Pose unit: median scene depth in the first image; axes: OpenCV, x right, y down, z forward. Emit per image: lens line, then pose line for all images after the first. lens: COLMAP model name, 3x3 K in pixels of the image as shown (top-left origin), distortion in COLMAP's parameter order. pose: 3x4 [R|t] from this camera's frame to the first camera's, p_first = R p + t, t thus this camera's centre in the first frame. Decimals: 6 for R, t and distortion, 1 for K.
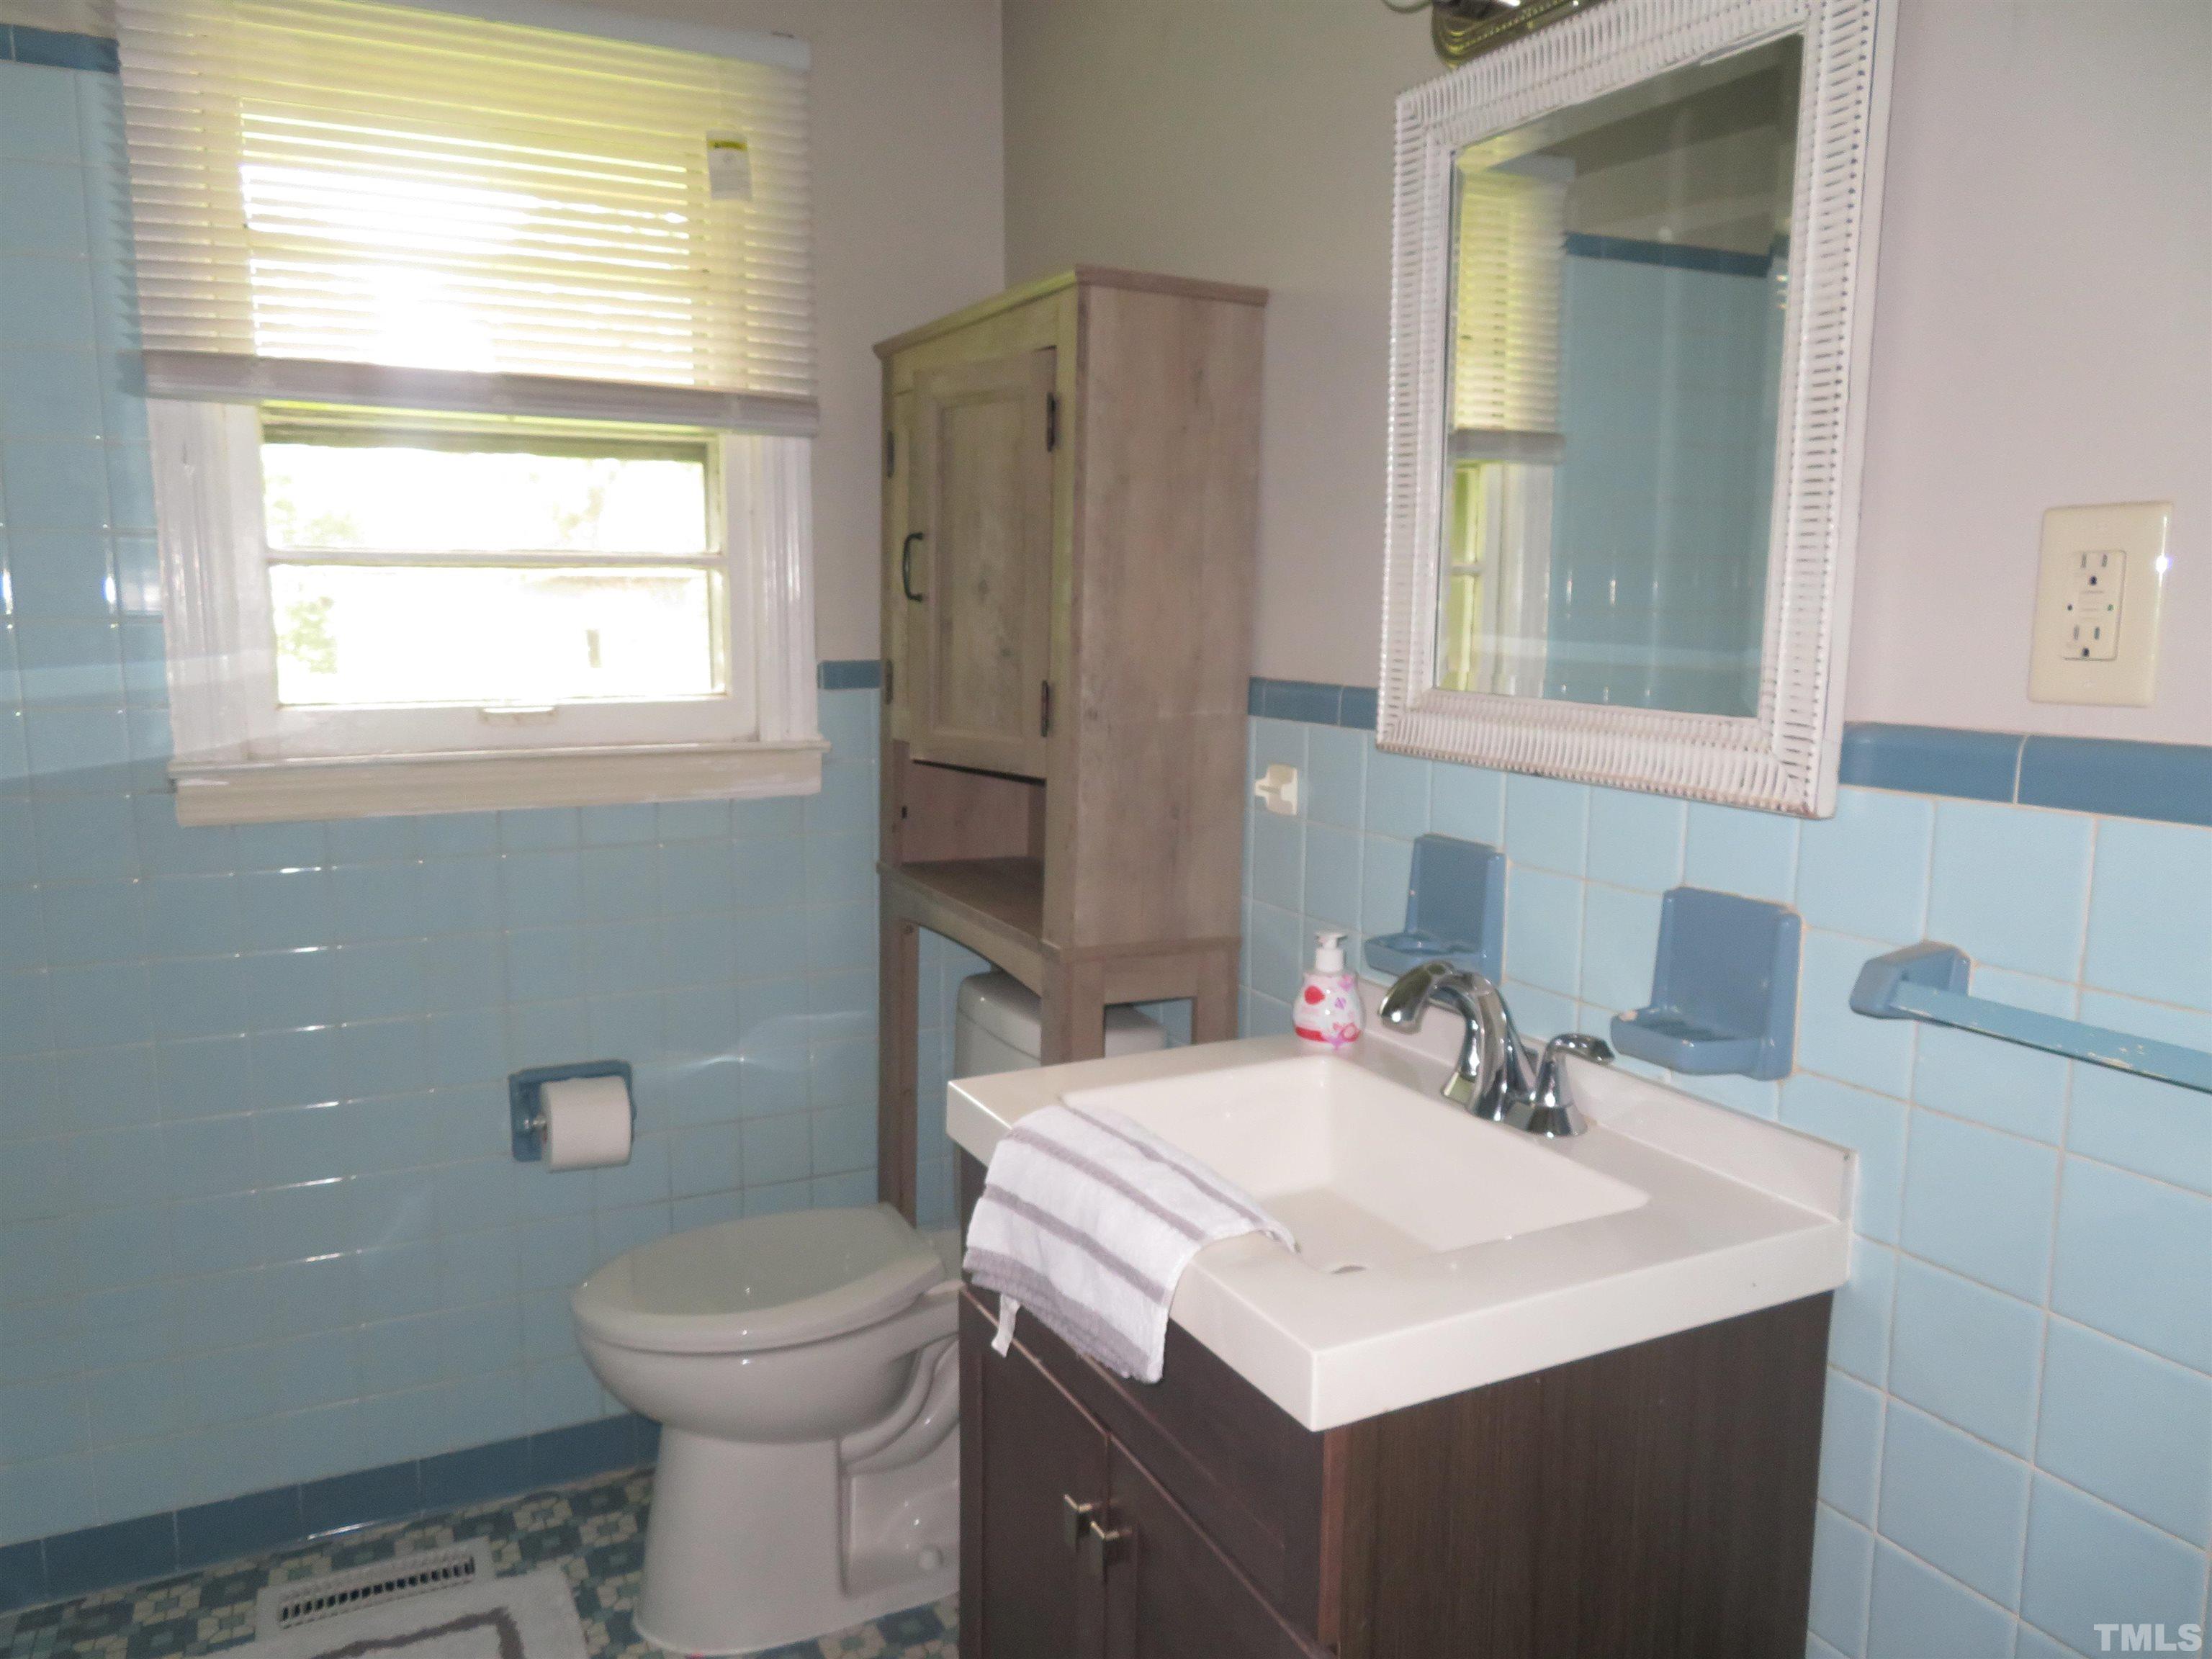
lens RADIAL K [[1604.8, 0, 1085.9], [0, 1604.8, 833.7], [0, 0, 1]] dist [0.003205, -0.007944]
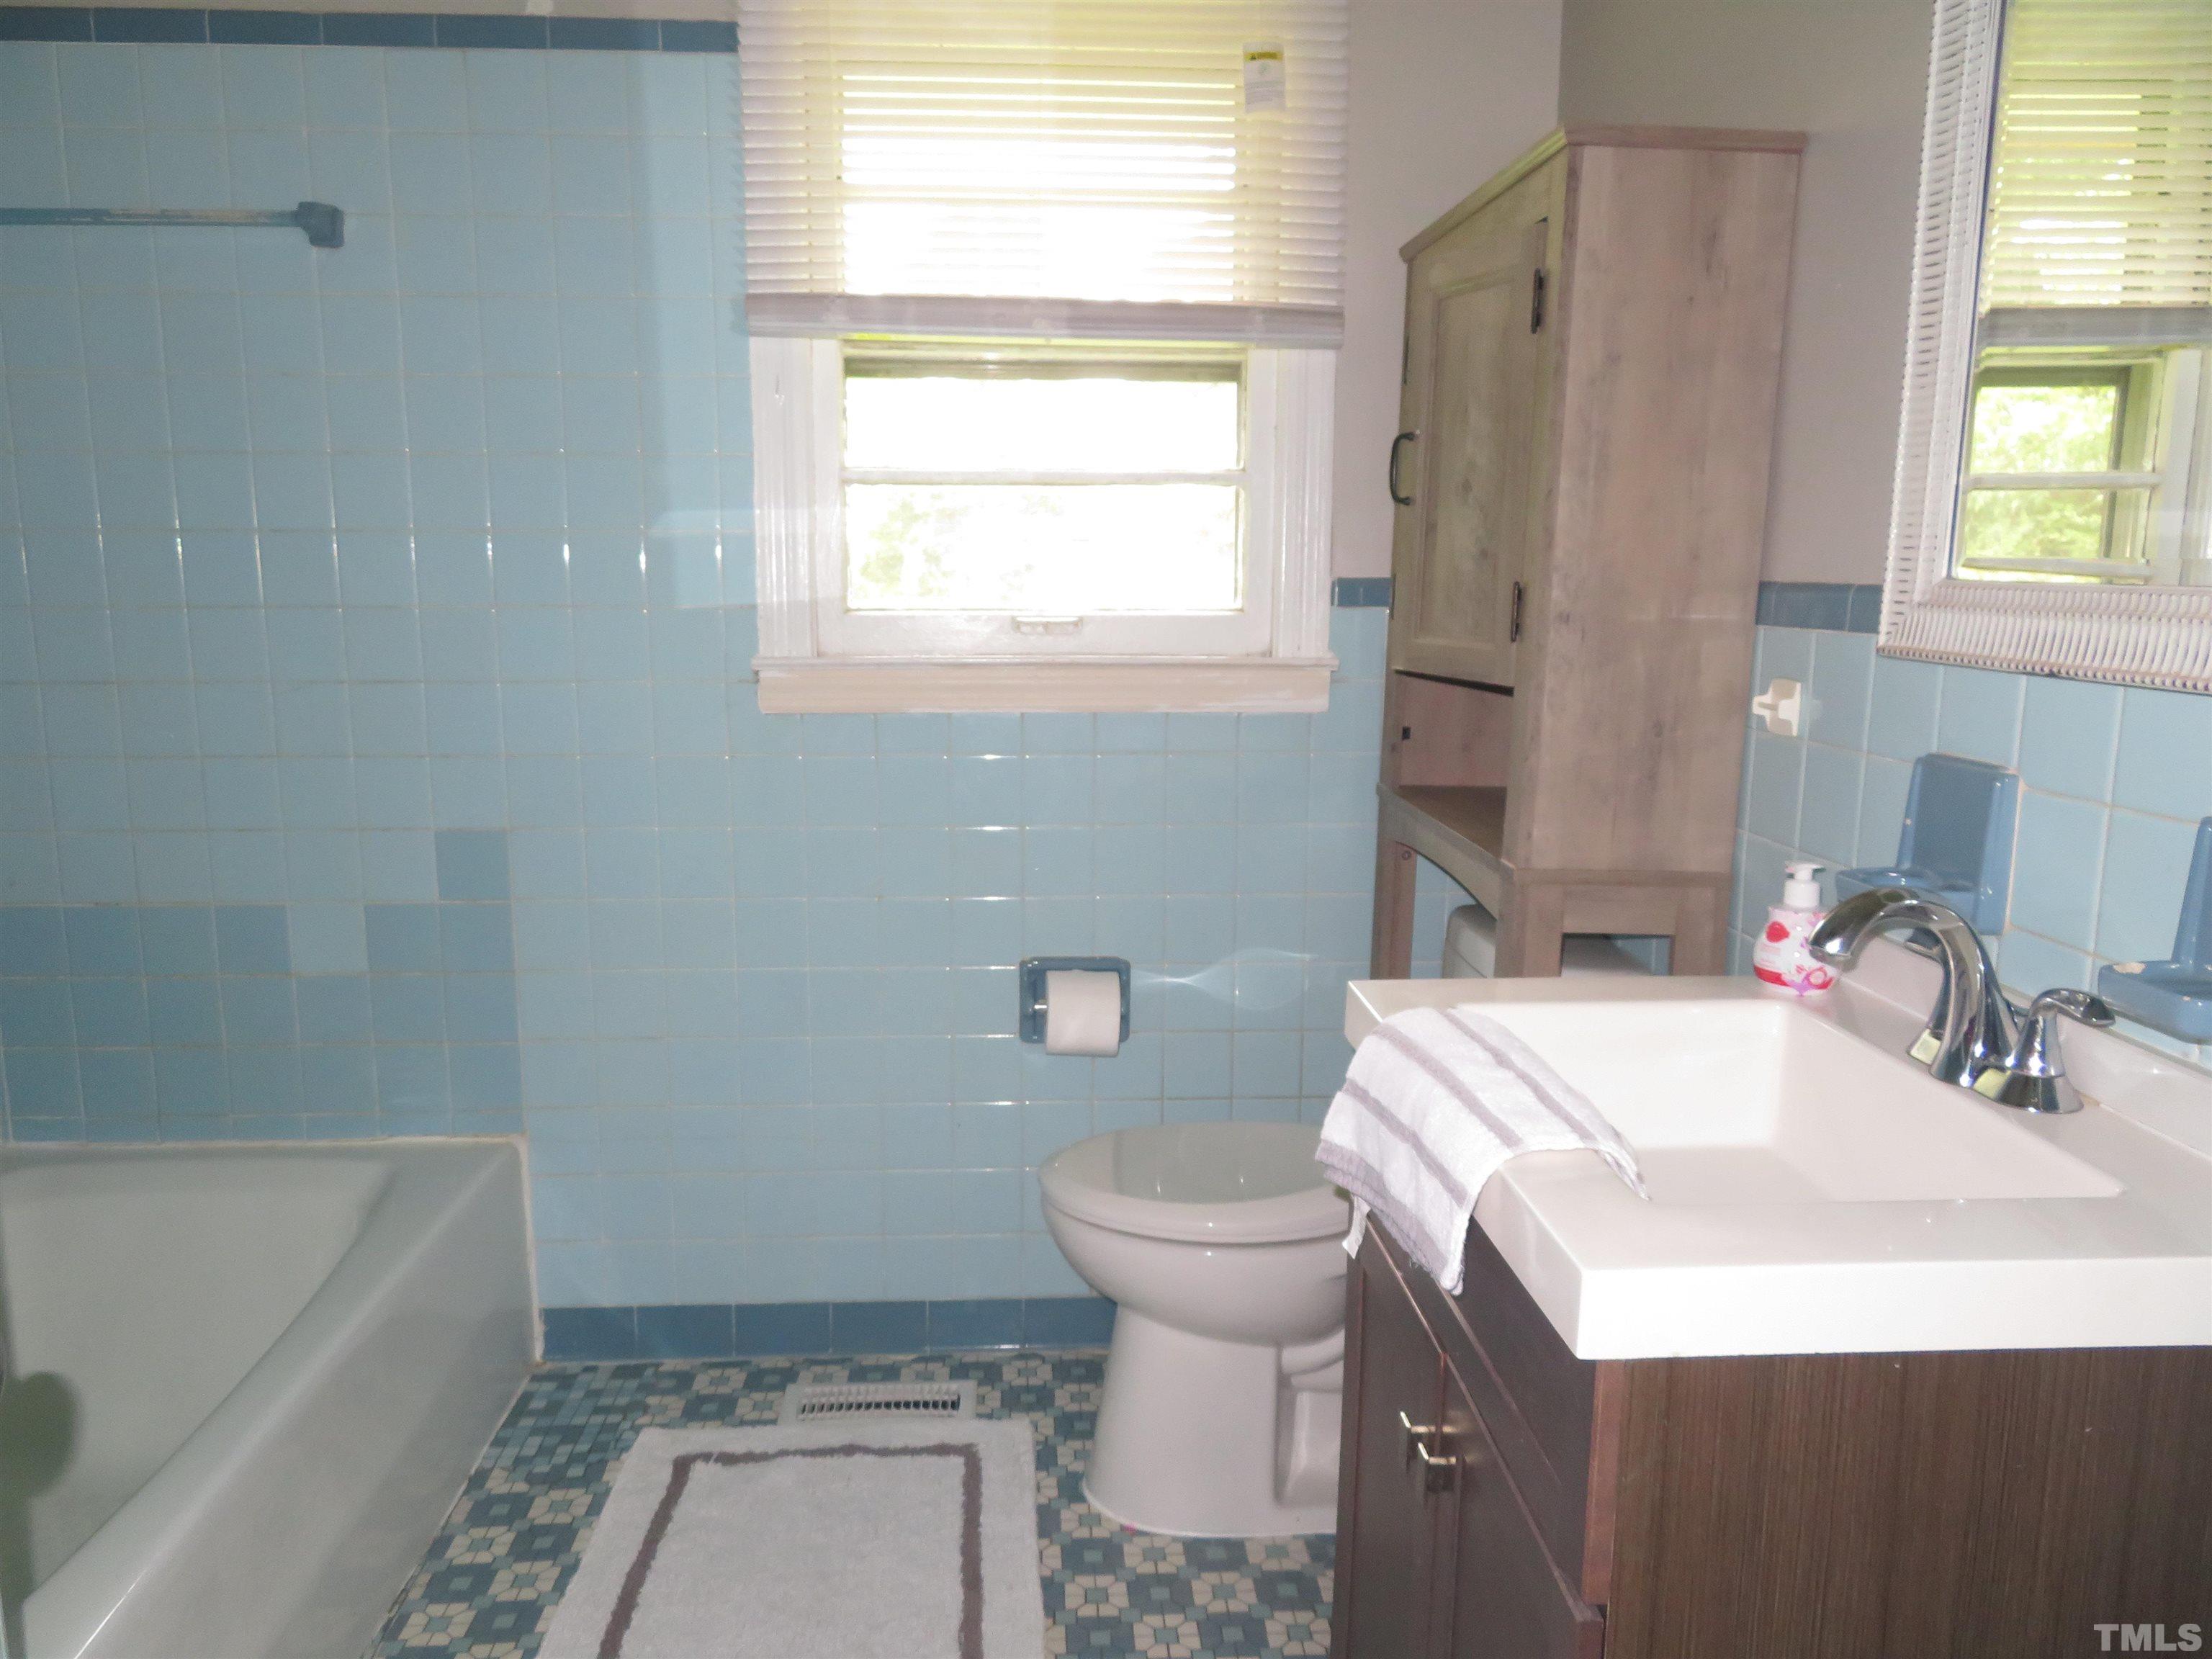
lens RADIAL K [[1604.8, 0, 1082.8], [0, 1604.8, 832.9], [0, 0, 1]] dist [0.003205, -0.007944]
pose [[0.918270, 0.066719, -0.390293, 0.109098], [-0.059230, 0.997756, 0.031207, 0.034389], [0.391499, -0.005539, 0.920162, 0.035422]]
